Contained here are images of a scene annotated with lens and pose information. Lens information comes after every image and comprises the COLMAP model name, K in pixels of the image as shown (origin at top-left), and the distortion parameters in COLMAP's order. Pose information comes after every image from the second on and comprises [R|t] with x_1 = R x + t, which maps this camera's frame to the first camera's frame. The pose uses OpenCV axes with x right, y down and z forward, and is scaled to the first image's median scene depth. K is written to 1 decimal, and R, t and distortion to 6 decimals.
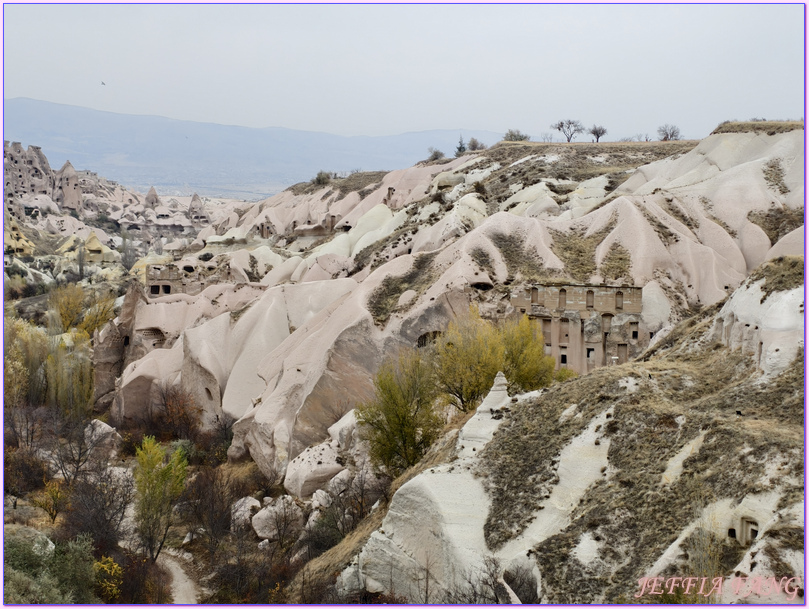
lens RADIAL K [[1549.8, 0, 405.0], [0, 1549.8, 301.4], [0, 0, 1]] dist [0.147279, 0.000000]
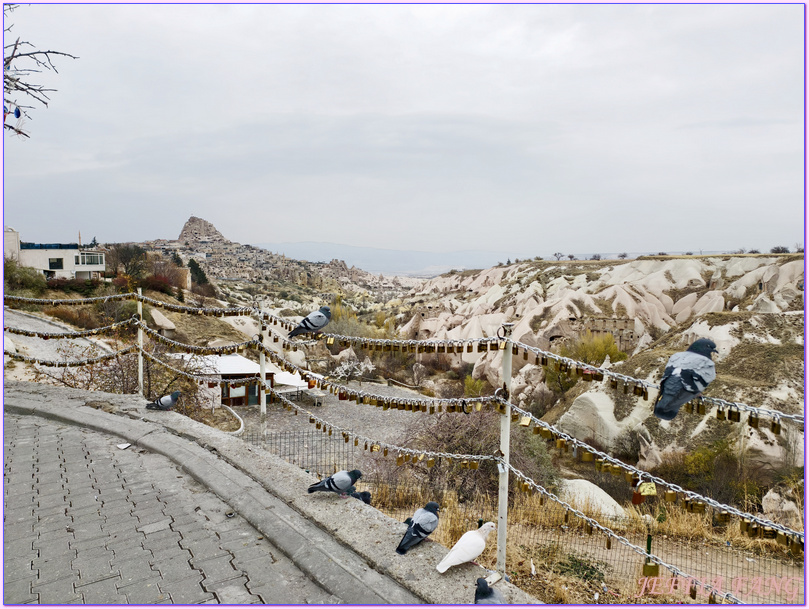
lens RADIAL K [[541.7, 0, 403.4], [0, 541.7, 305.1], [0, 0, 1]] dist [0.012089, -0.008404]
pose [[0.994539, -0.008628, -0.104004, -0.149768], [0.007466, 0.999905, -0.011559, -0.025766], [0.104094, 0.010720, 0.994510, -0.001973]]
